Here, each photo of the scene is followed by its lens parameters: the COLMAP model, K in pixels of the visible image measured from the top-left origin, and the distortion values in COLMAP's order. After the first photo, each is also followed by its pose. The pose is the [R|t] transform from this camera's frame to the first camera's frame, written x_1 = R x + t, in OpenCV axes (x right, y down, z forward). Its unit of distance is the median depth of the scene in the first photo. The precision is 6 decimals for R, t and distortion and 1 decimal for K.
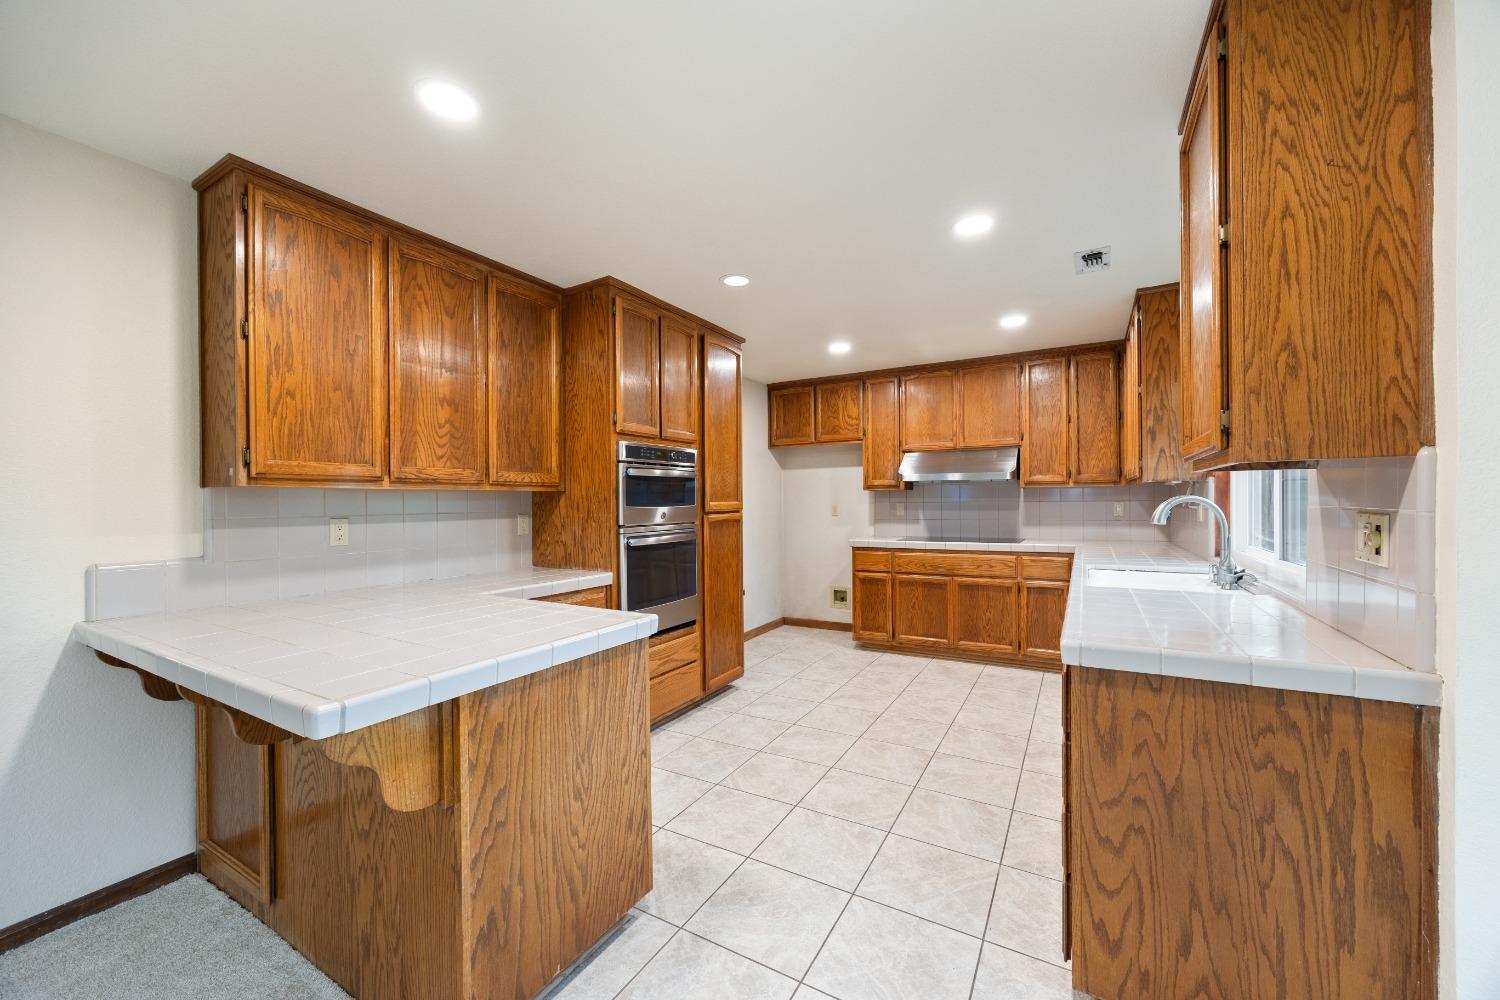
lens RADIAL K [[579.5, 0, 747.2], [0, 579.5, 502.7], [0, 0, 1]] dist [-0.003671, 0.000246]
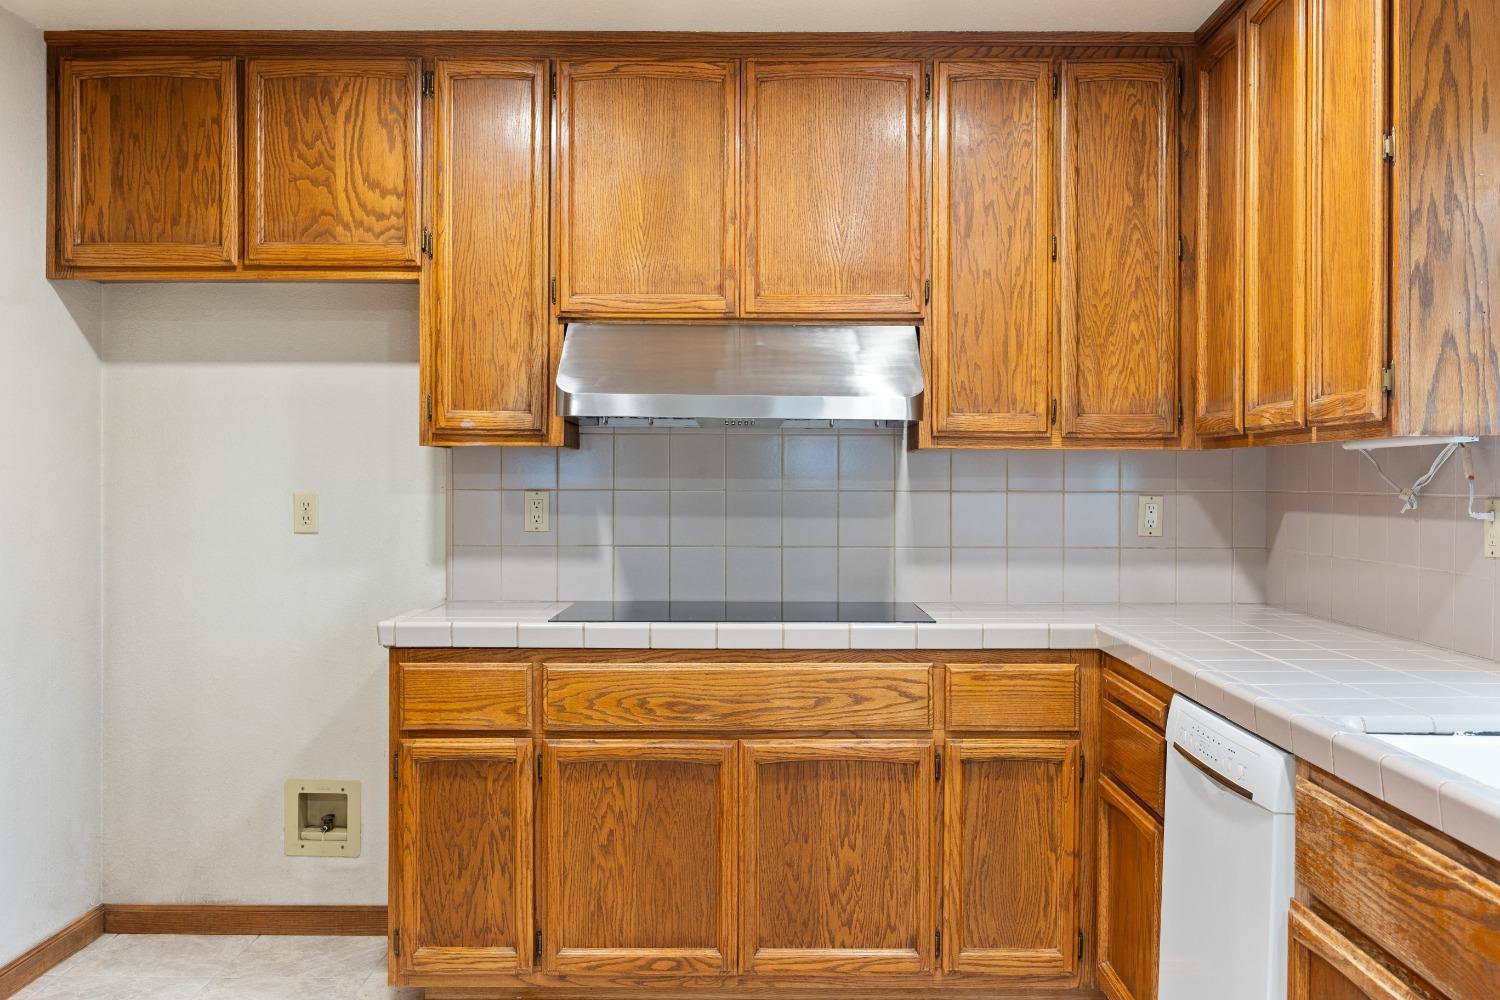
lens RADIAL K [[1520.2, 0, 790.3], [0, 1520.2, 504.4], [0, 0, 1]] dist [0.005106, 0.000000]
pose [[0.870249, 0.007460, 0.492556, -0.012761], [-0.012792, 0.999890, 0.007457, -0.000089], [-0.492446, -0.012790, 0.870249, 0.310271]]
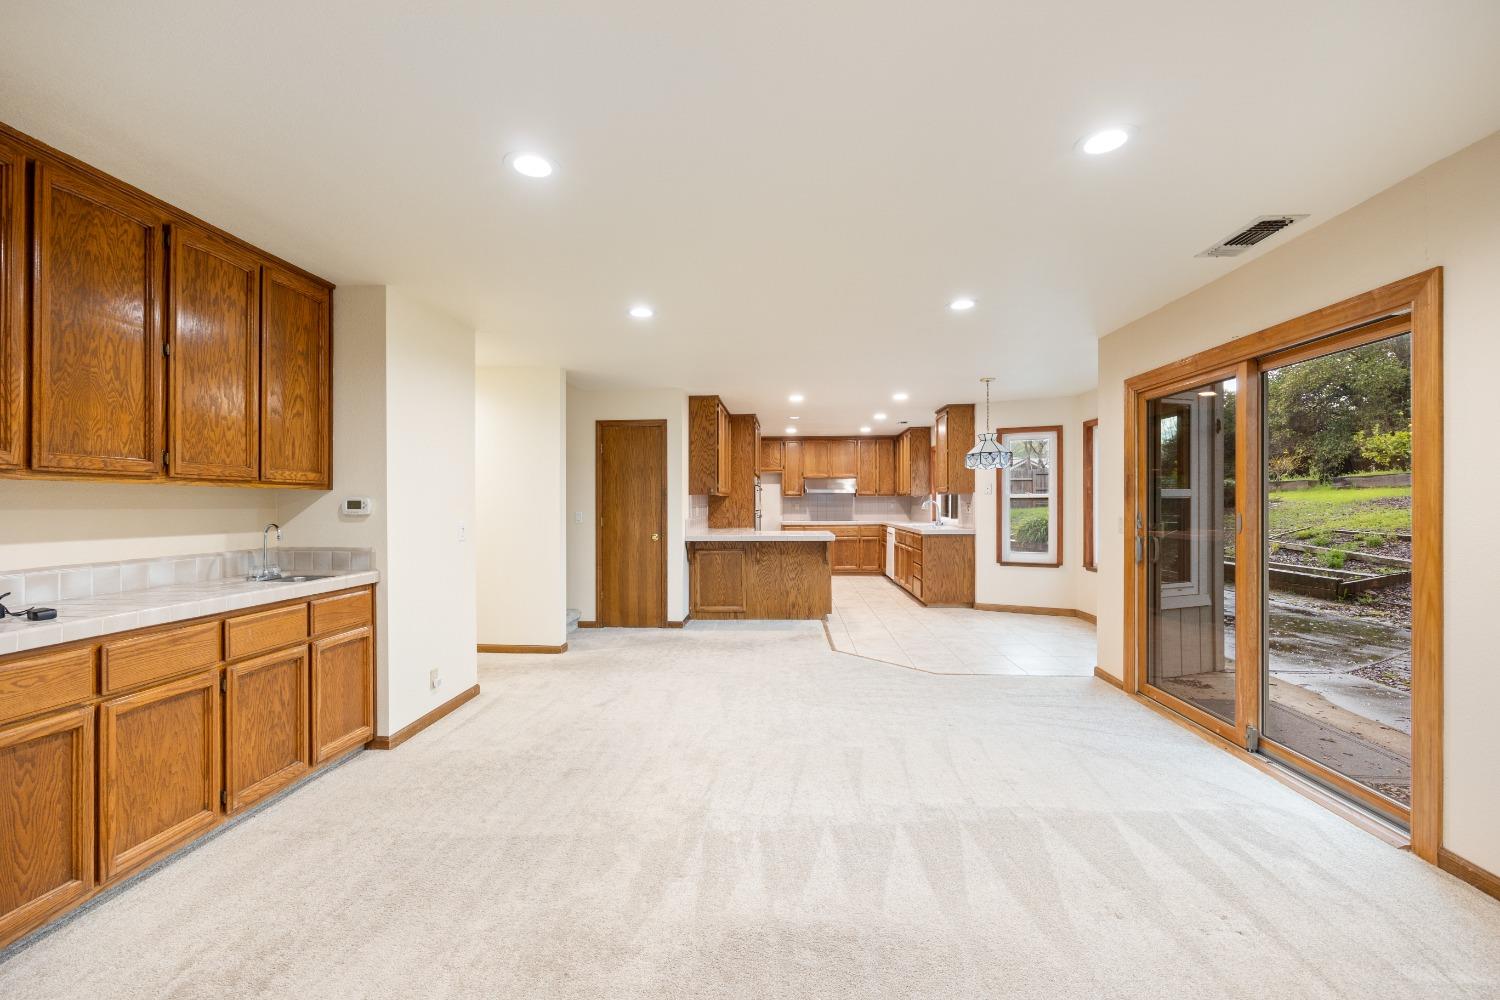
lens RADIAL K [[579.5, 0, 770.8], [0, 579.5, 501.6], [0, 0, 1]] dist [-0.003671, 0.000246]
pose [[0.892058, 0.008821, 0.451835, -0.873135], [-0.005083, 0.999942, -0.009485, 0.016840], [-0.451893, 0.006165, 0.892051, -0.881425]]
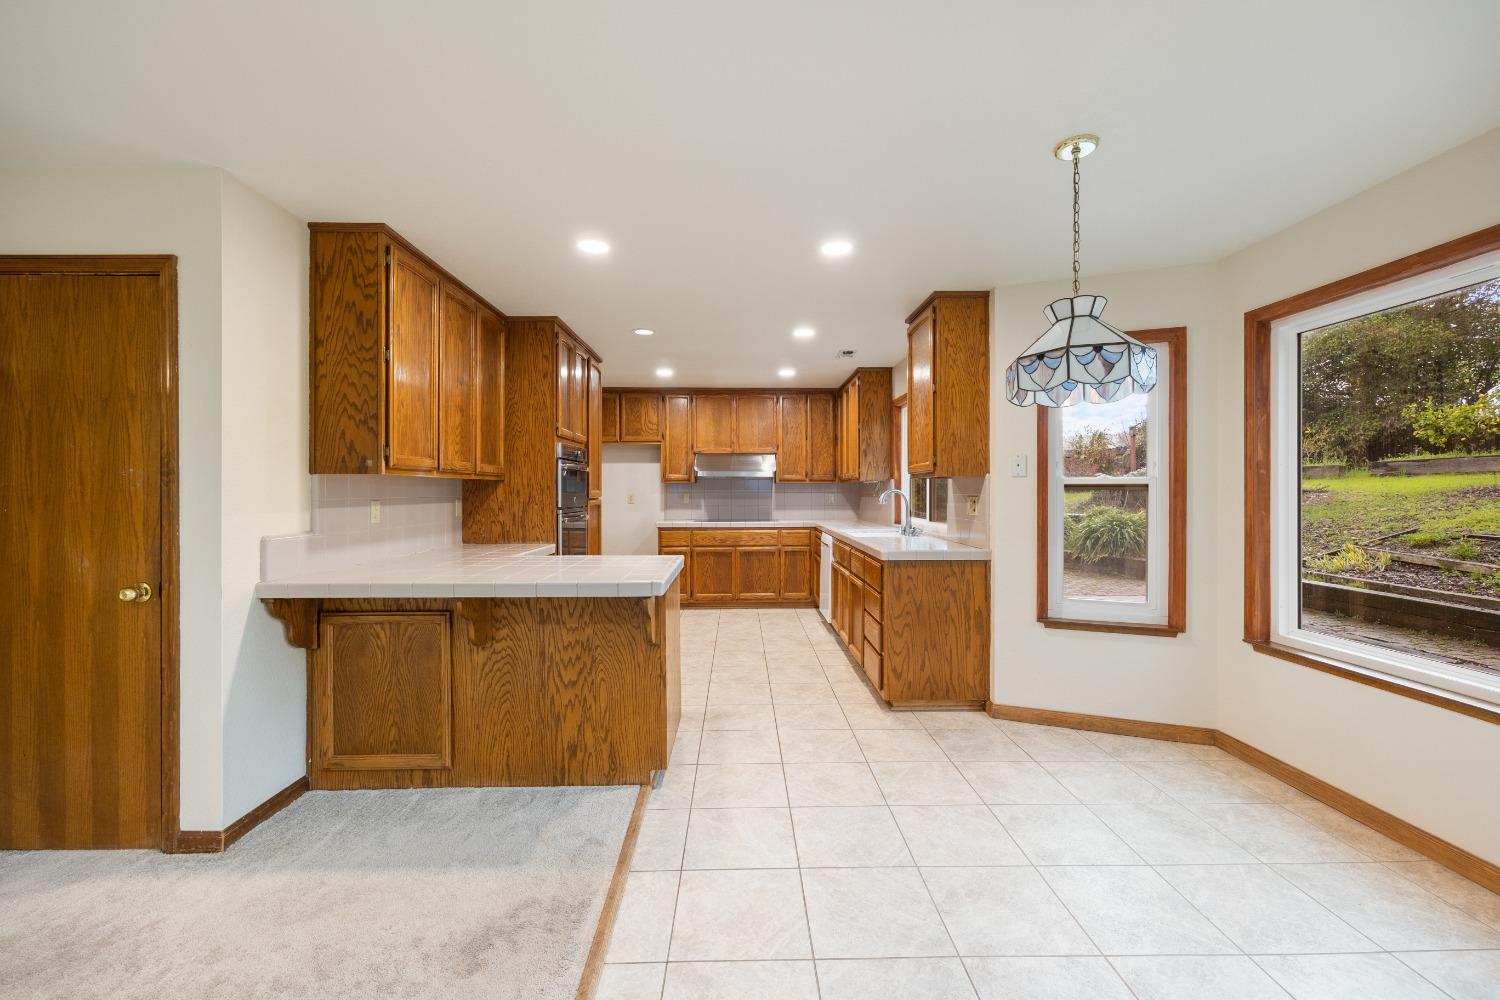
lens RADIAL K [[579.5, 0, 771.0], [0, 579.5, 489.7], [0, 0, 1]] dist [-0.003671, 0.000246]
pose [[0.849865, 0.011010, 0.526885, -0.308404], [-0.006888, 0.999928, -0.009784, 0.005110], [-0.526955, 0.004686, 0.849880, -0.217465]]
